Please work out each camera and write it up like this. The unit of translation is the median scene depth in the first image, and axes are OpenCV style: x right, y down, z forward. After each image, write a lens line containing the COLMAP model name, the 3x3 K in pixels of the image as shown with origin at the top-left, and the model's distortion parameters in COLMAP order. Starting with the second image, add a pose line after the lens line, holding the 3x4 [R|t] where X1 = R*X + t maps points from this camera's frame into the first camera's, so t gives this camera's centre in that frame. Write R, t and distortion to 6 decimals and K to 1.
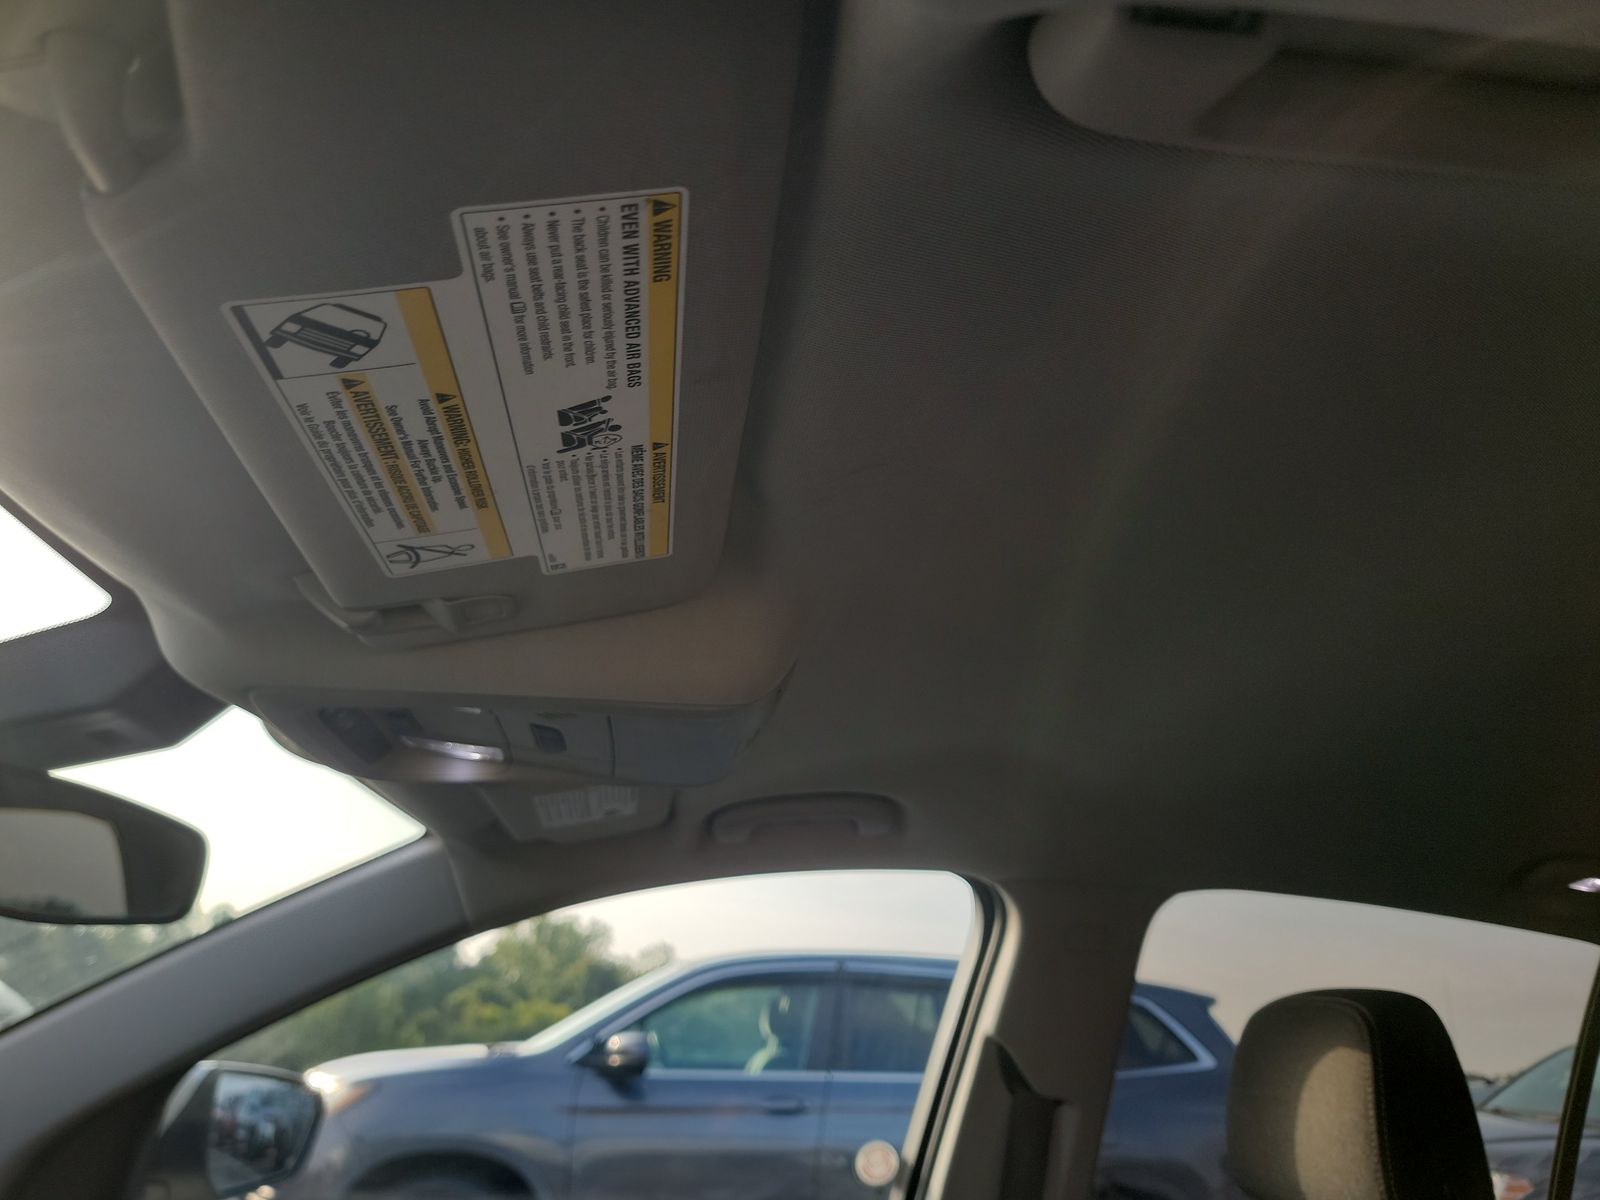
lens RADIAL K [[1177.3, 0, 794.9], [0, 1177.3, 622.1], [0, 0, 1]] dist [0.074312, -0.058378]
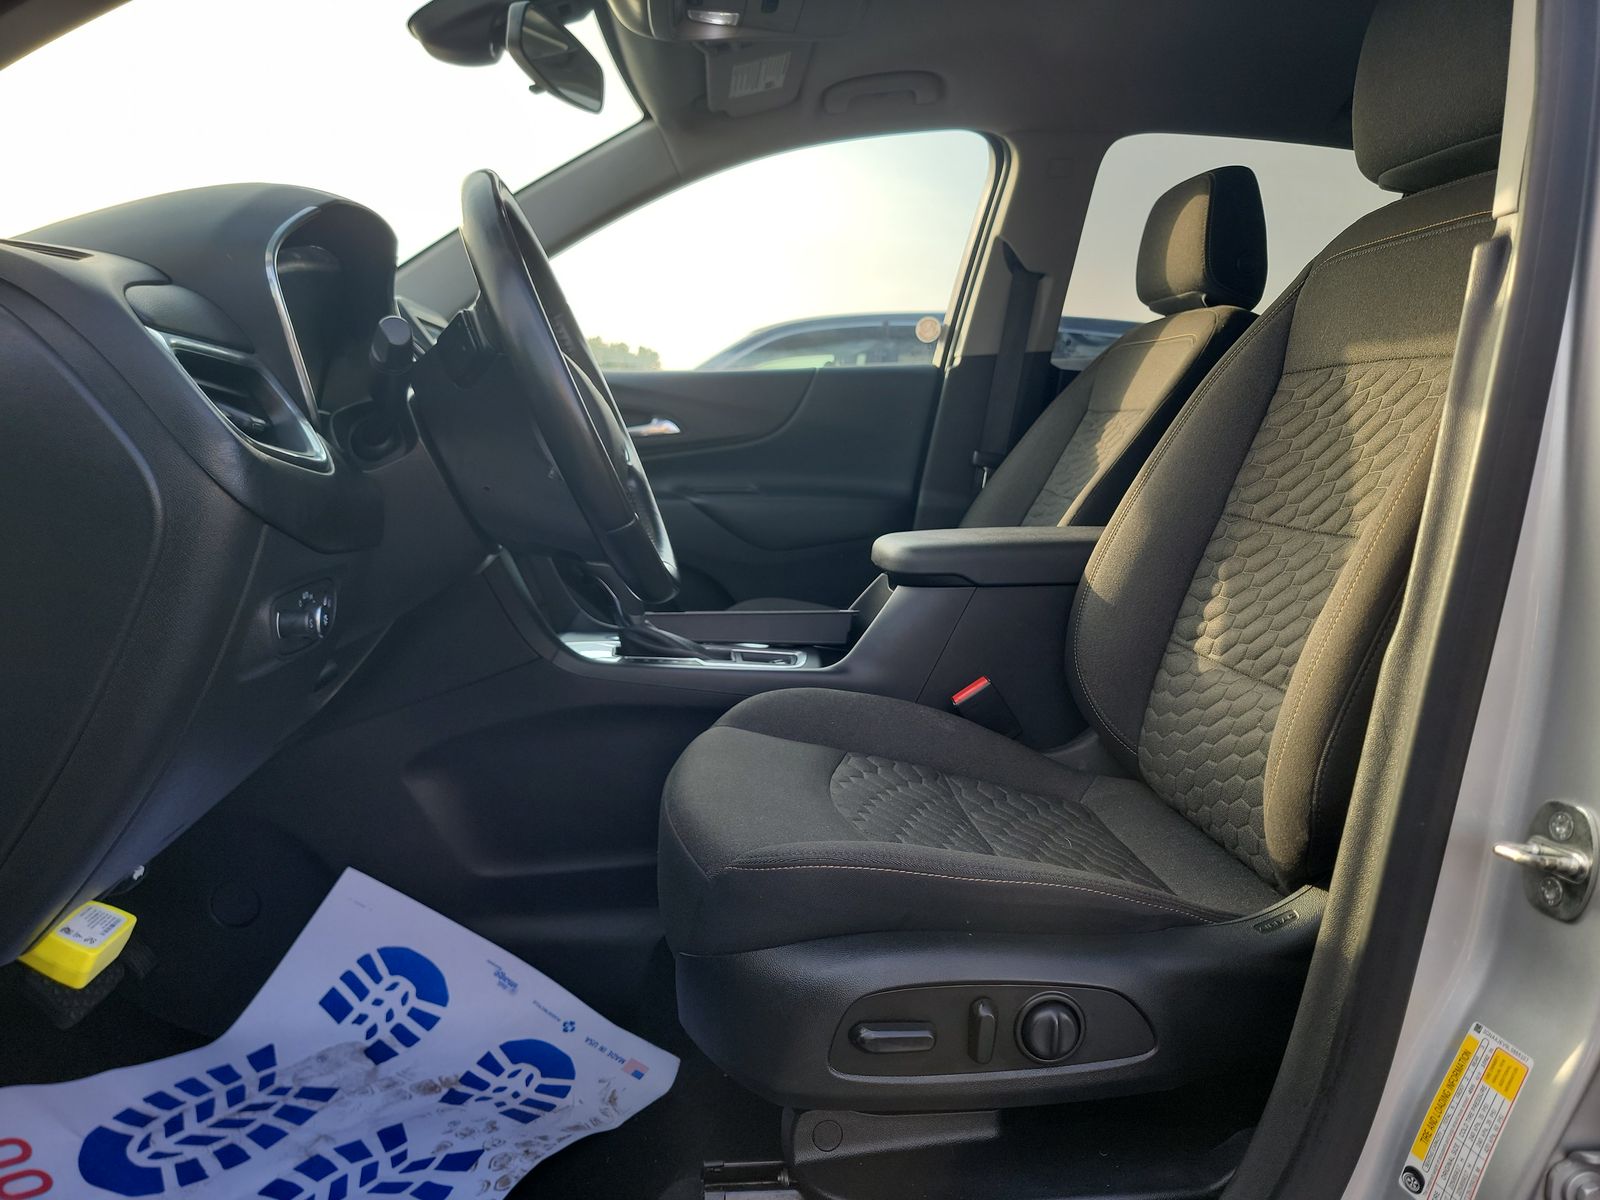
lens RADIAL K [[1177.3, 0, 794.9], [0, 1177.3, 622.1], [0, 0, 1]] dist [0.074312, -0.058378]
pose [[0.997543, -0.058935, -0.037880, -0.088973], [0.069577, 0.896675, 0.437188, 0.096196], [0.008200, -0.438750, 0.898572, -0.748844]]
